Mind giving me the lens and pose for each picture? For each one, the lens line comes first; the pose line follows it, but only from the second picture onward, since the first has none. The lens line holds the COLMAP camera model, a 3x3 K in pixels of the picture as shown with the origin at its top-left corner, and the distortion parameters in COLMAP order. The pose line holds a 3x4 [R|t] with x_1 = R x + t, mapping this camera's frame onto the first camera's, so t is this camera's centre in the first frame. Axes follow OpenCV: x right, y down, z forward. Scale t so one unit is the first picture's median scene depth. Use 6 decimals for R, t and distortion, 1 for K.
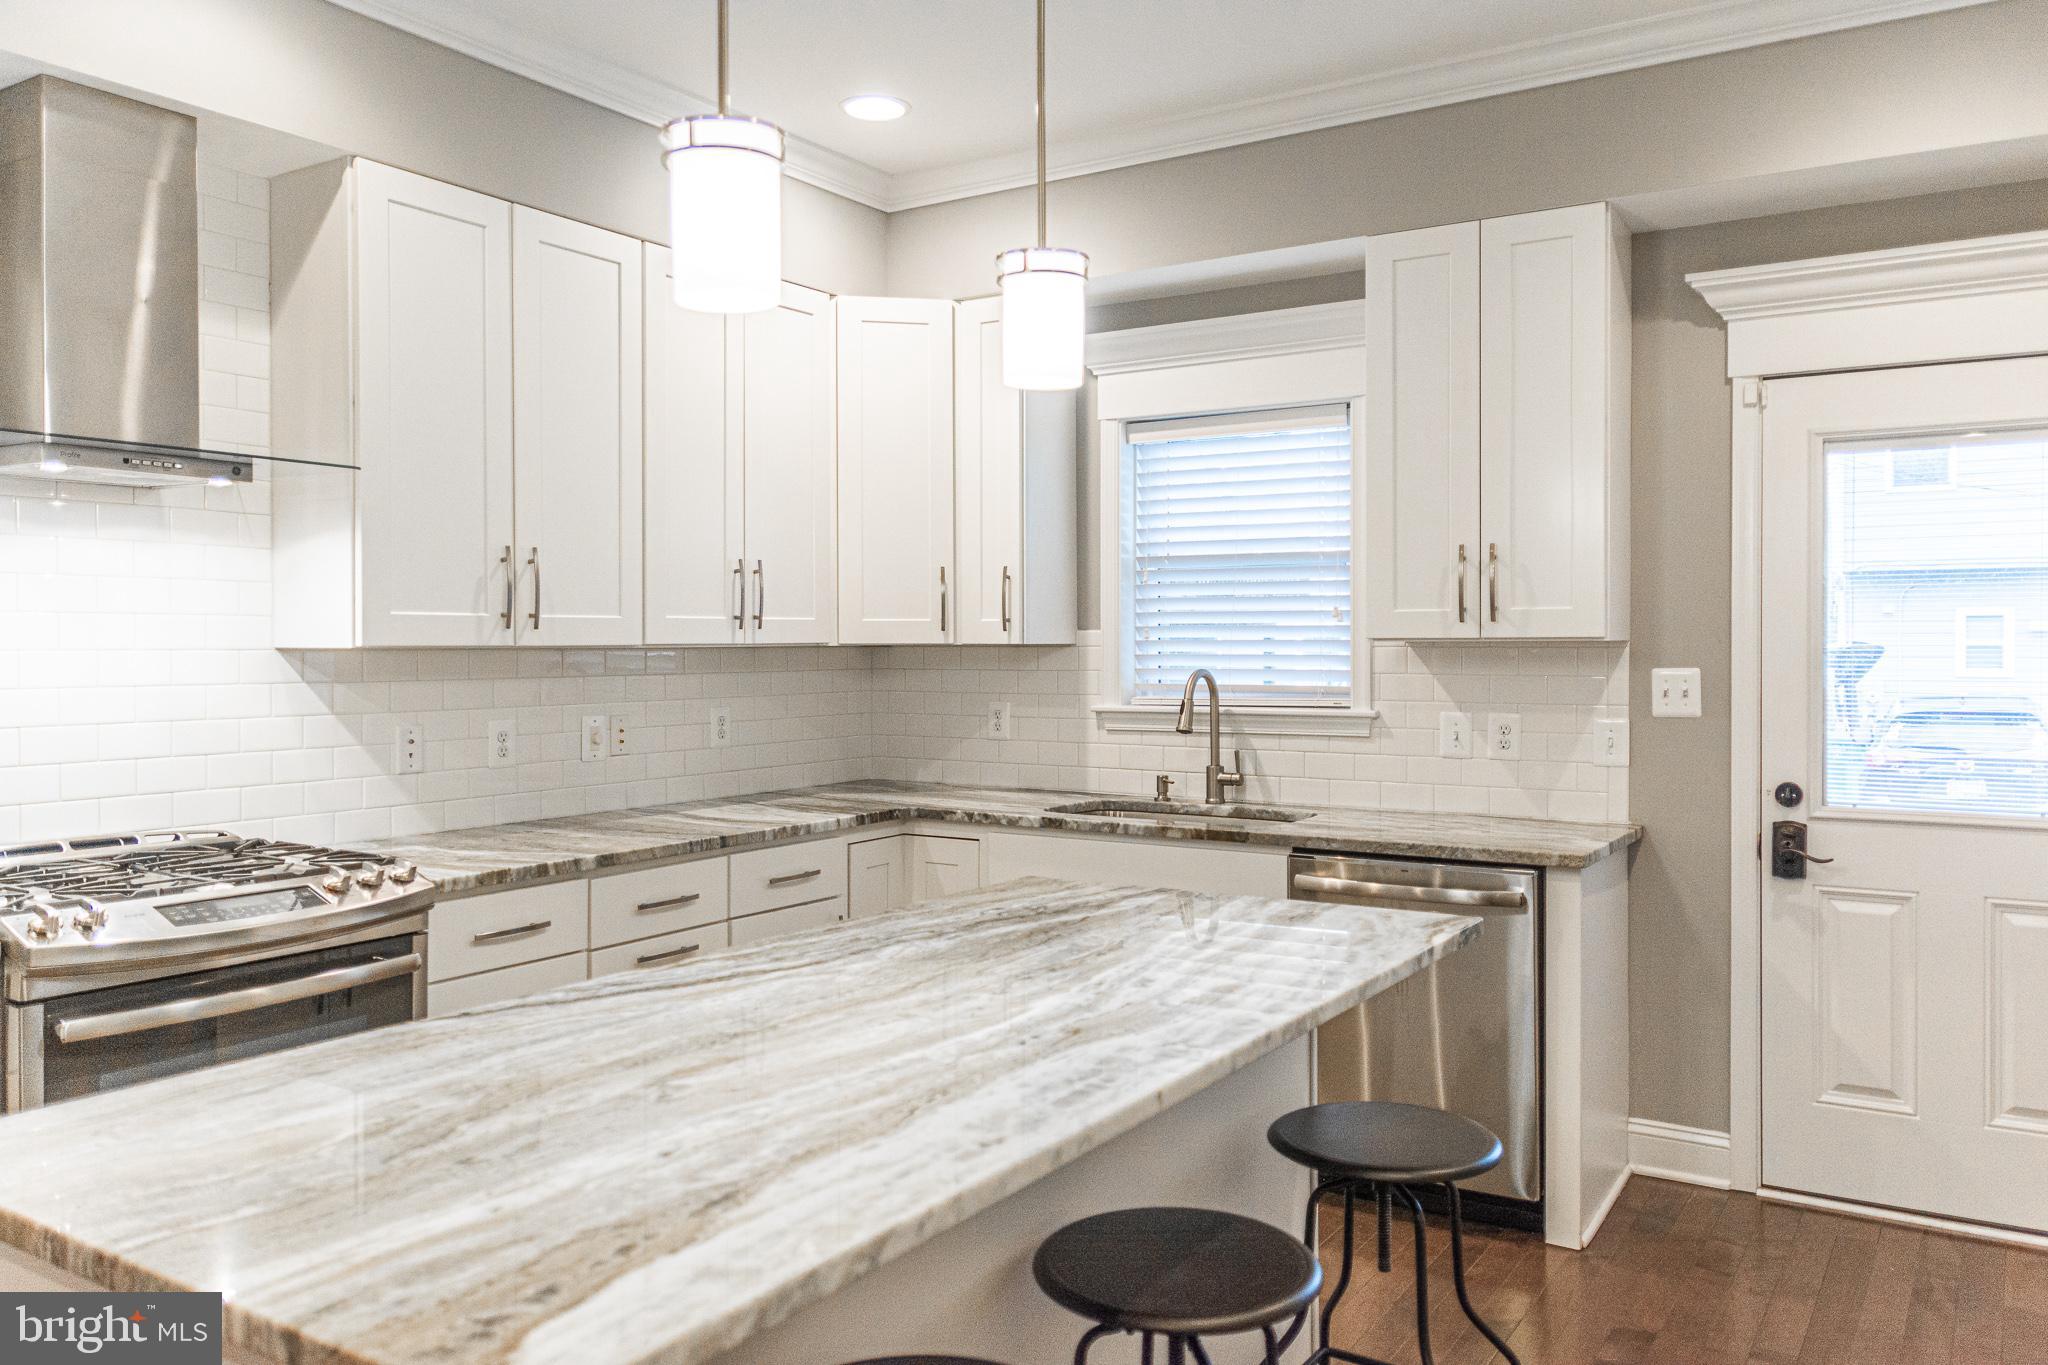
lens RADIAL K [[1506.8, 0, 1037.0], [0, 1506.8, 653.5], [0, 0, 1]] dist [0.005725, -0.014236]
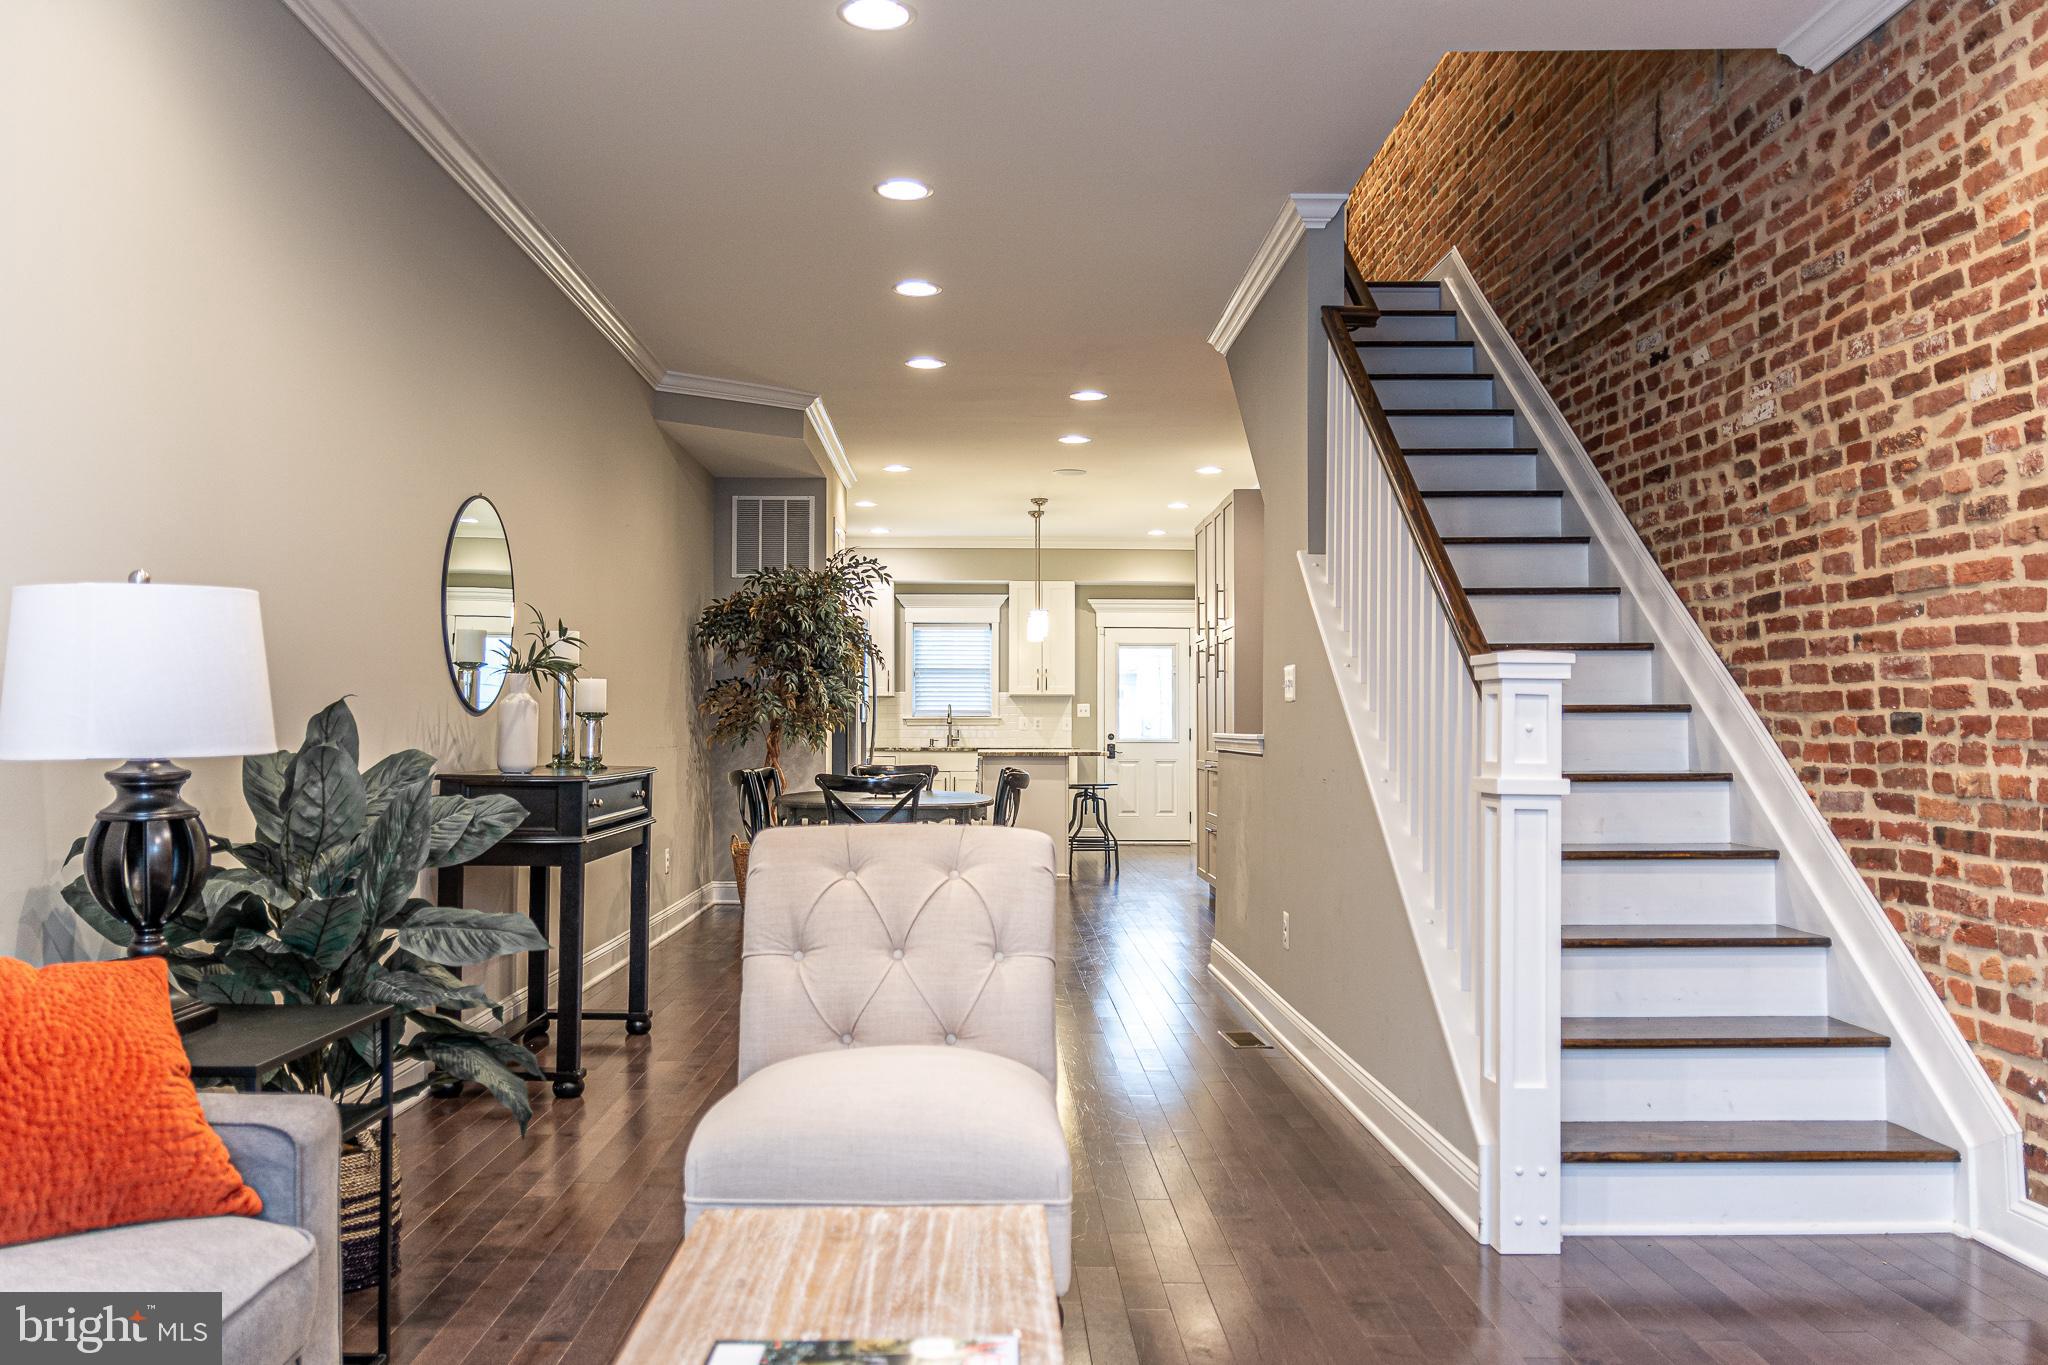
lens RADIAL K [[1506.8, 0, 1017.0], [0, 1506.8, 688.8], [0, 0, 1]] dist [0.005725, -0.014236]
pose [[0.830180, 0.018079, 0.557203, -1.617933], [0.001443, 0.999401, -0.034577, 0.091833], [-0.557494, 0.029509, 0.829656, -1.804607]]
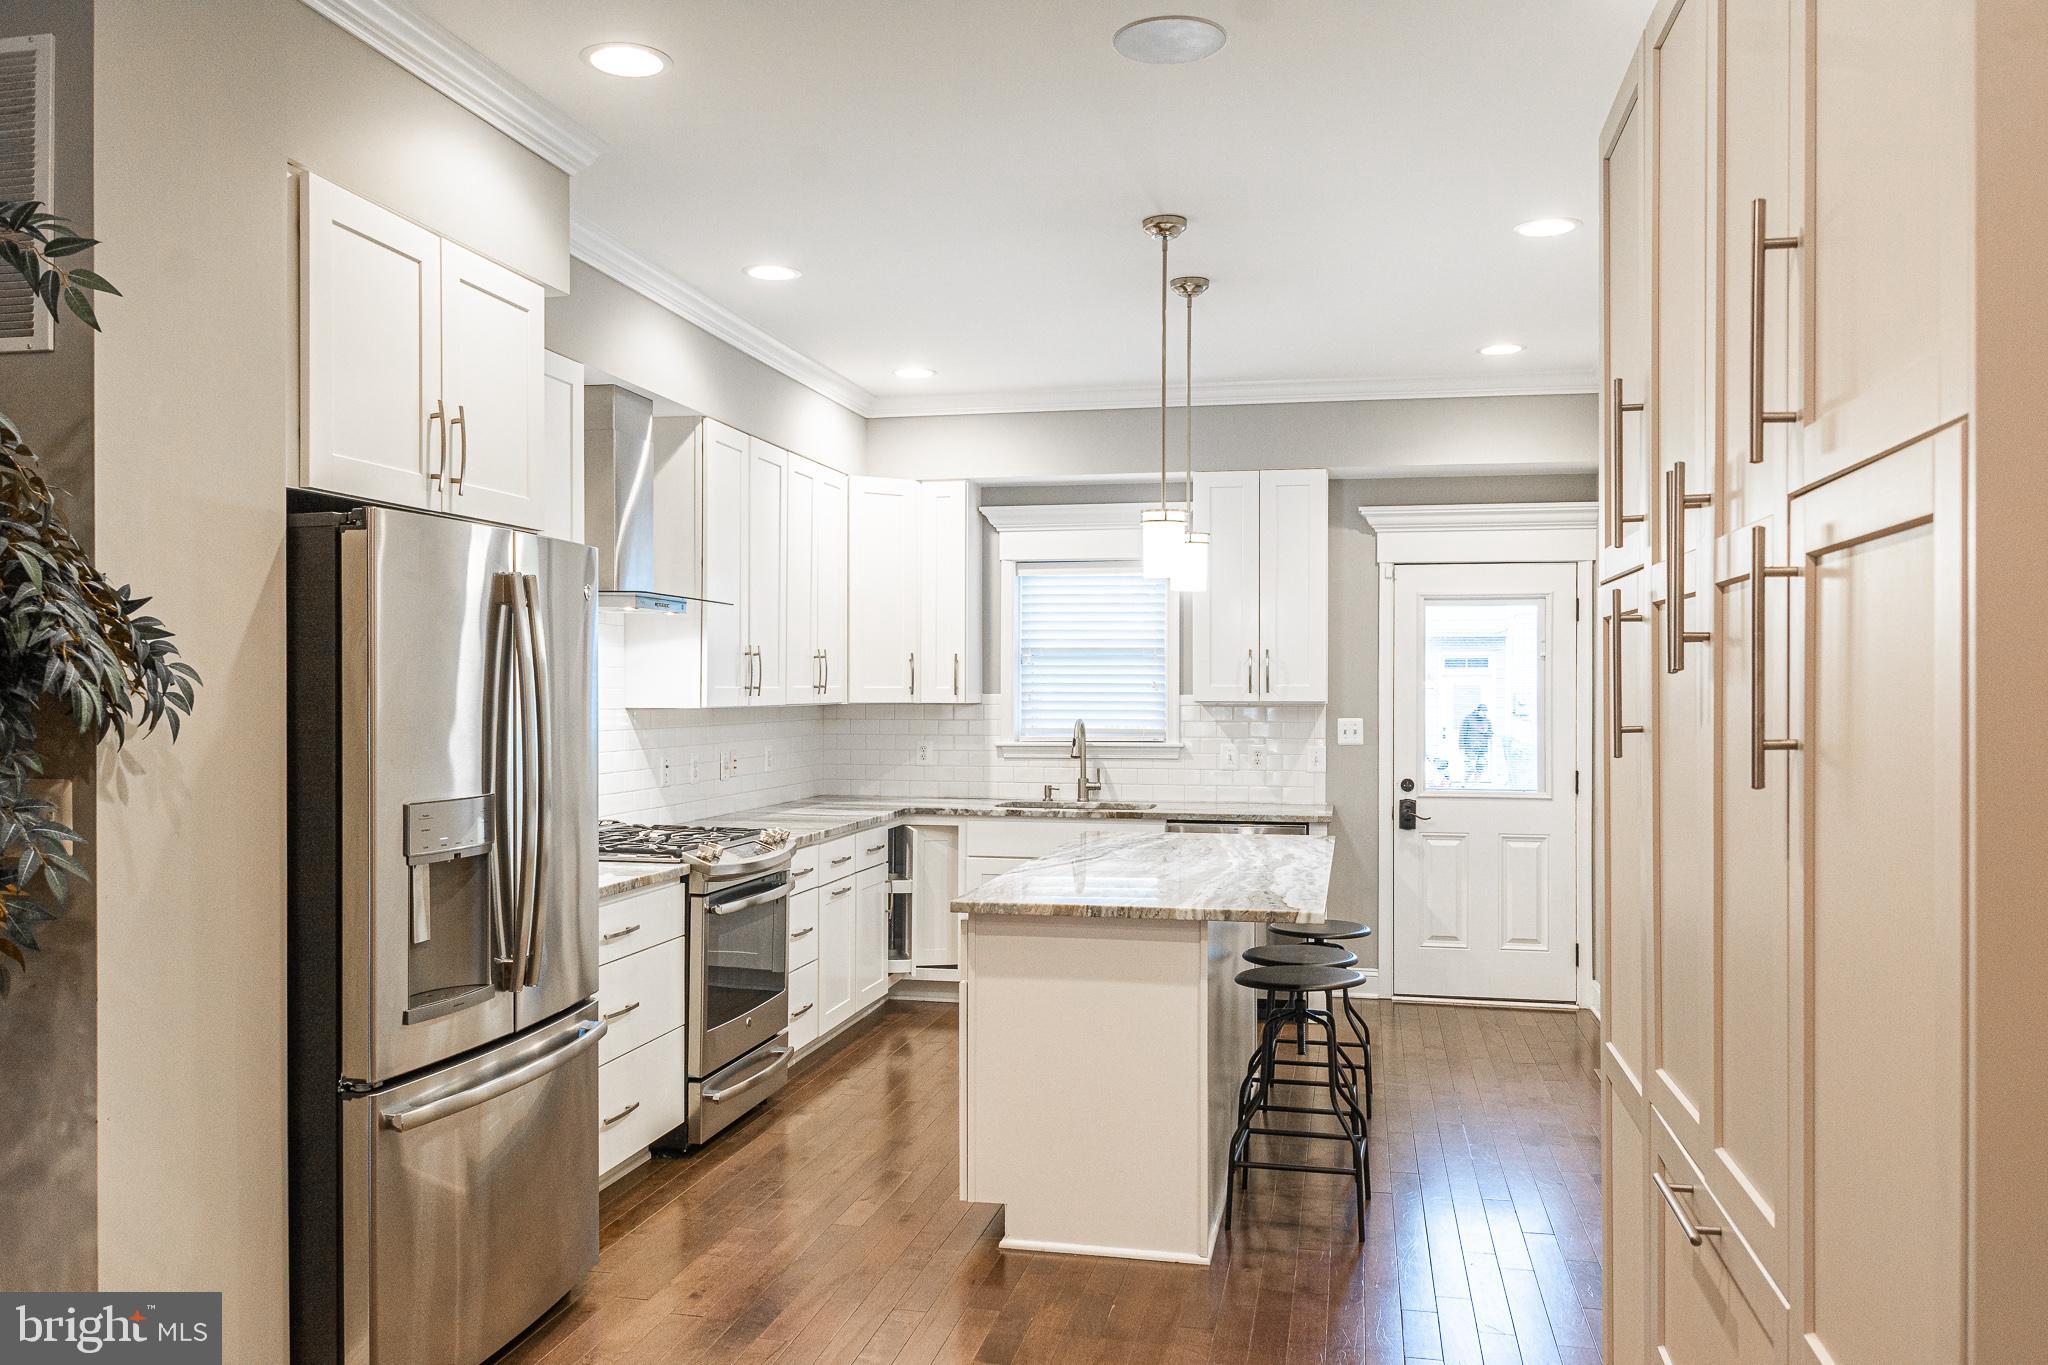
lens RADIAL K [[1506.8, 0, 1026.7], [0, 1506.8, 687.9], [0, 0, 1]] dist [0.005725, -0.014236]
pose [[0.937312, 0.004748, 0.348460, -0.535432], [-0.001974, 0.999963, -0.008315, -0.010175], [-0.348487, 0.007106, 0.937287, -0.533627]]
